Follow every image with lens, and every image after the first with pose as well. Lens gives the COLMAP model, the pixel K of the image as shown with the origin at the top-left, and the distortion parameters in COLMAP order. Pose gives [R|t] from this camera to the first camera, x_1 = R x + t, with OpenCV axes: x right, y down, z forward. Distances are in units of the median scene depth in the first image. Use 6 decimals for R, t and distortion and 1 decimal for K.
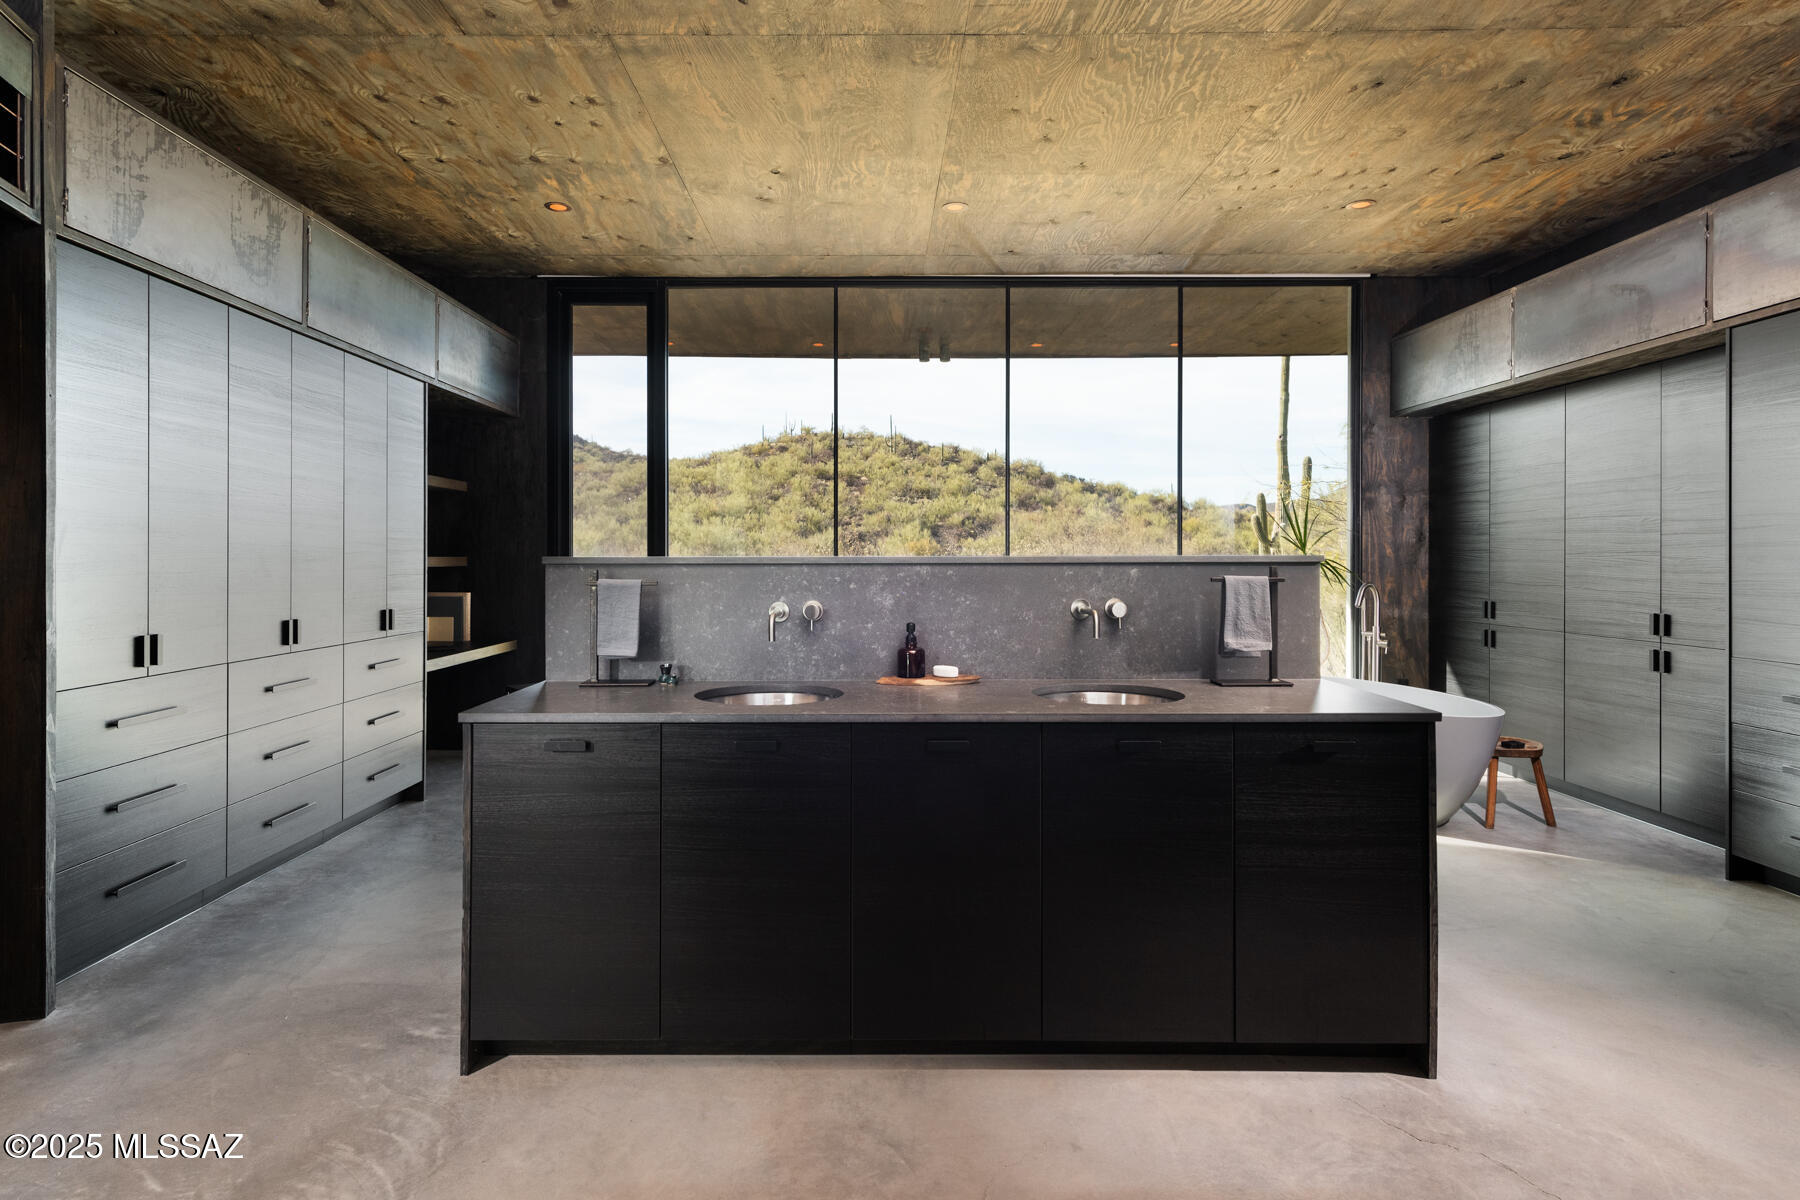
lens RADIAL K [[983.7, 0, 895.8], [0, 983.7, 562.6], [0, 0, 1]] dist [-0.001358, -0.000940]
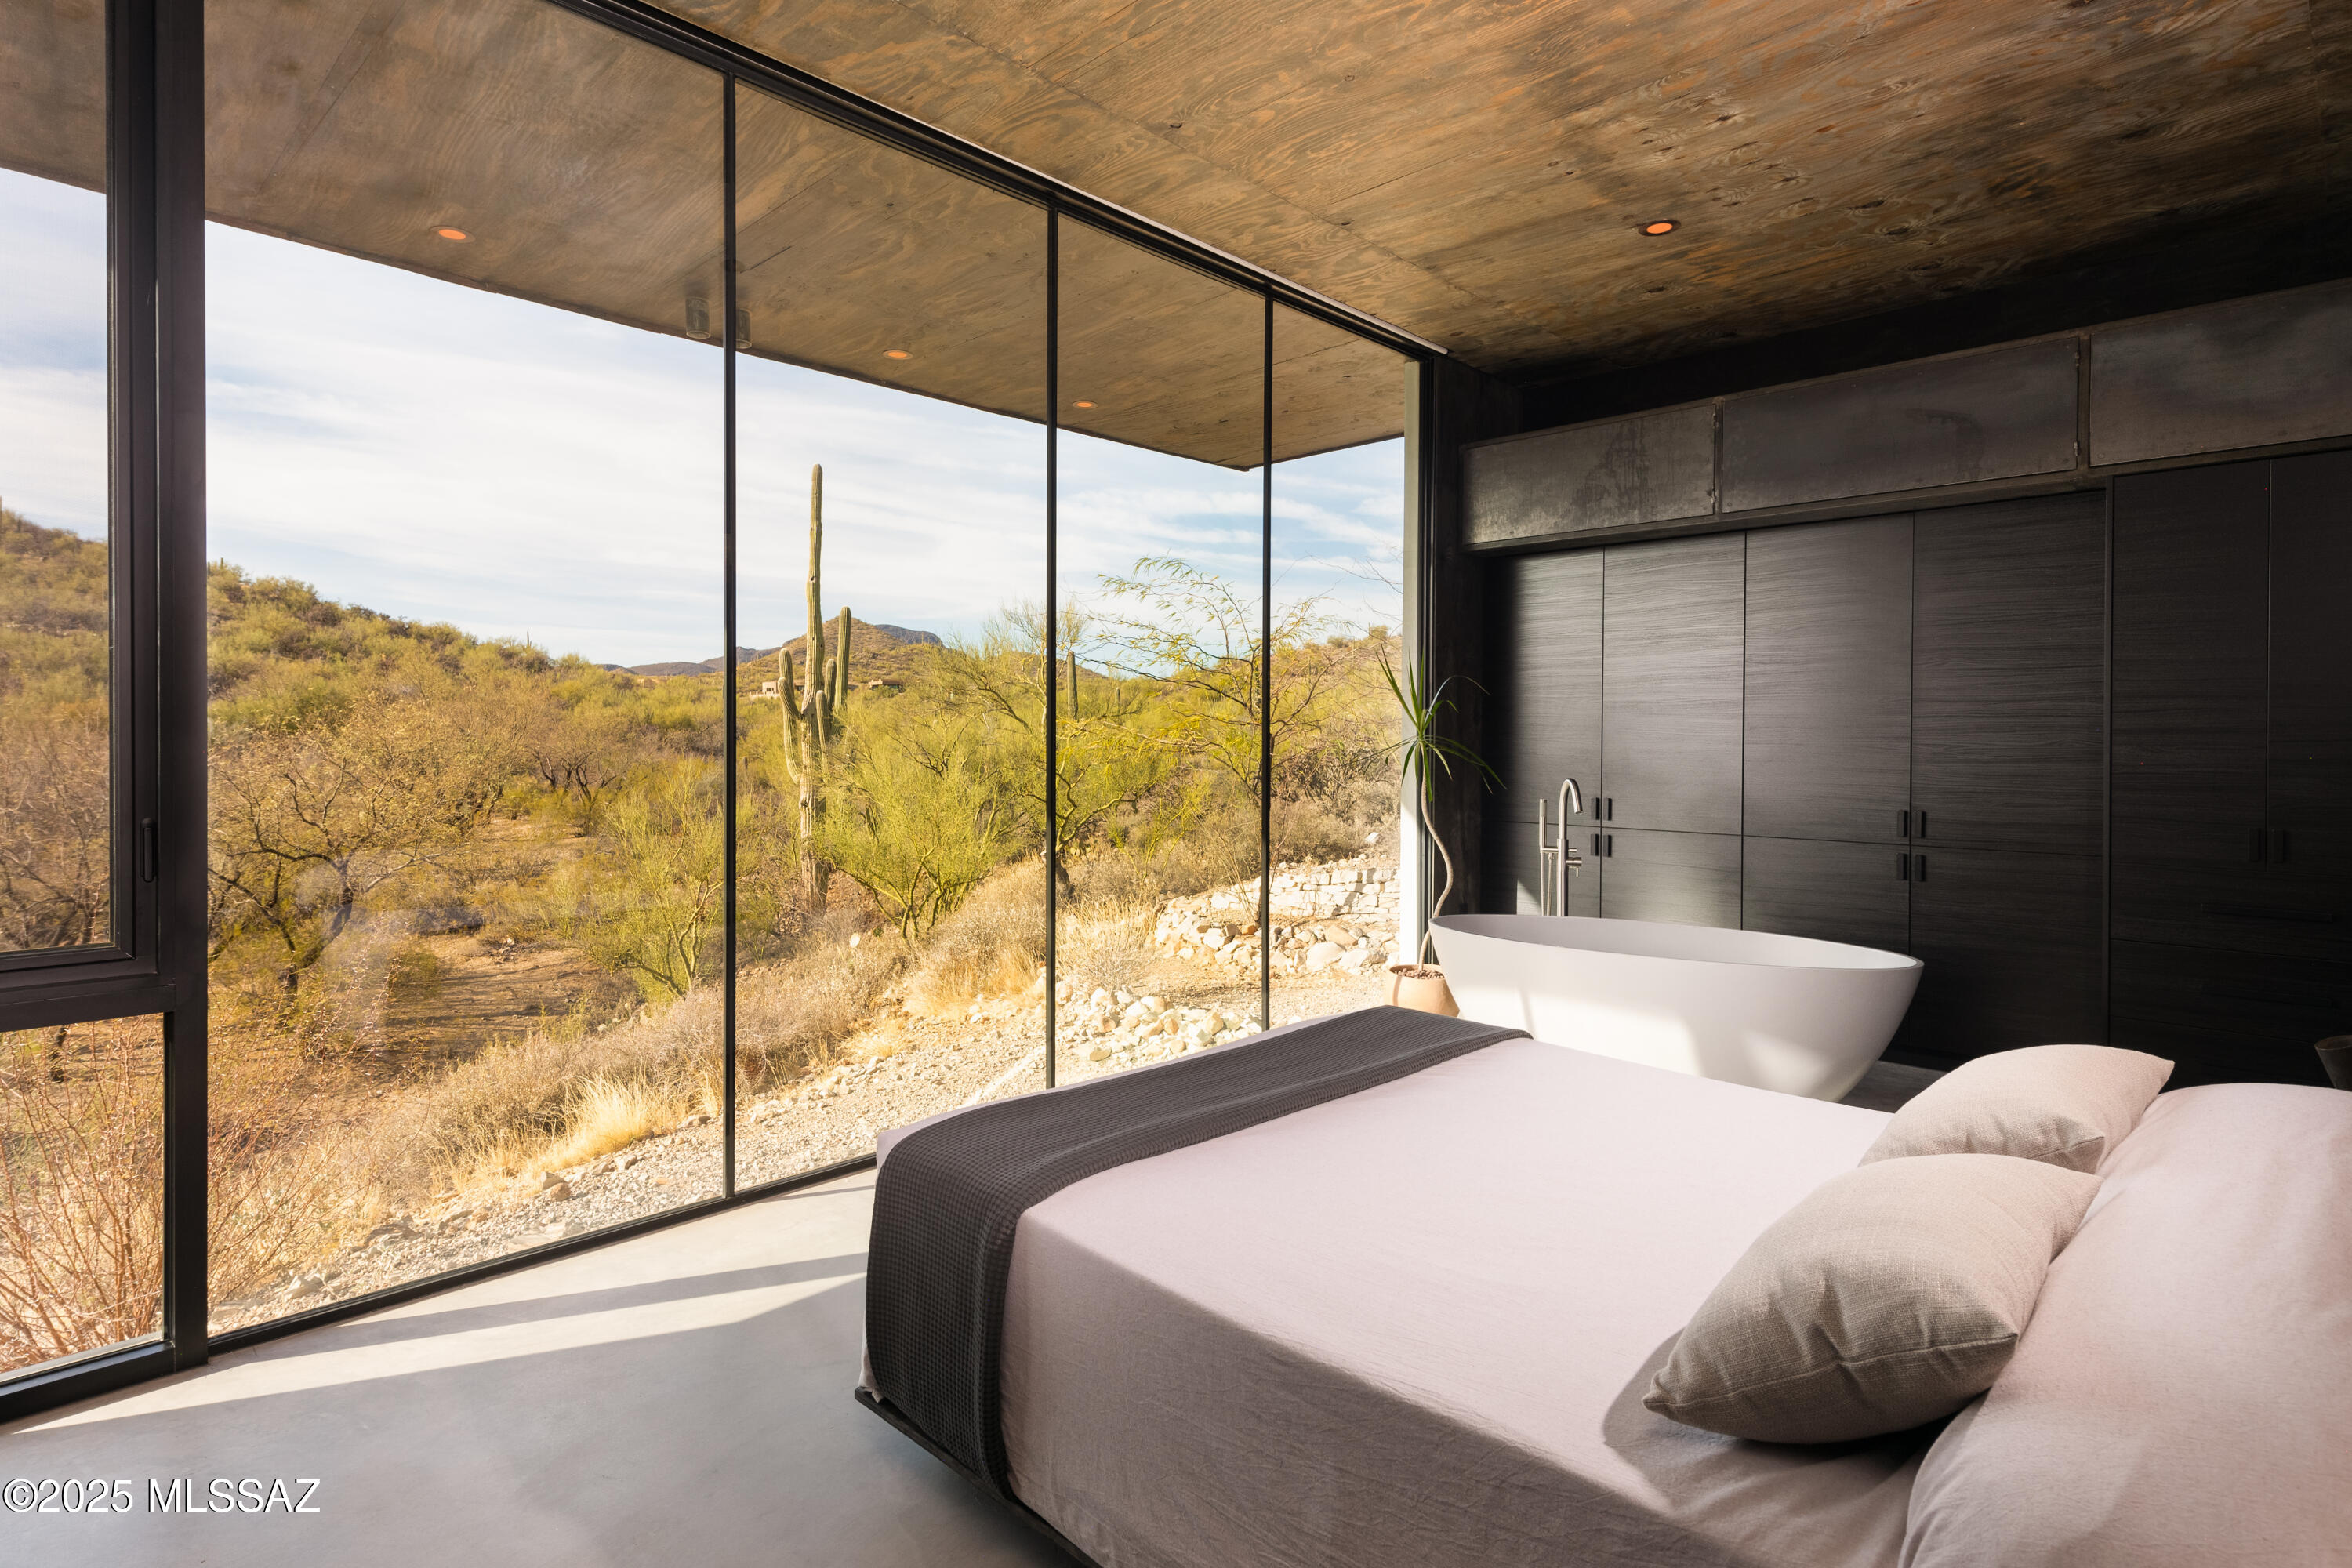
lens RADIAL K [[1196.2, 0, 1176.1], [0, 1196.2, 750.3], [0, 0, 1]] dist [0.008720, -0.000260]
pose [[0.706953, -0.002841, 0.707255, -0.330132], [-0.003586, 0.999965, 0.007601, -0.004811], [-0.707251, -0.007909, 0.706918, 0.595852]]
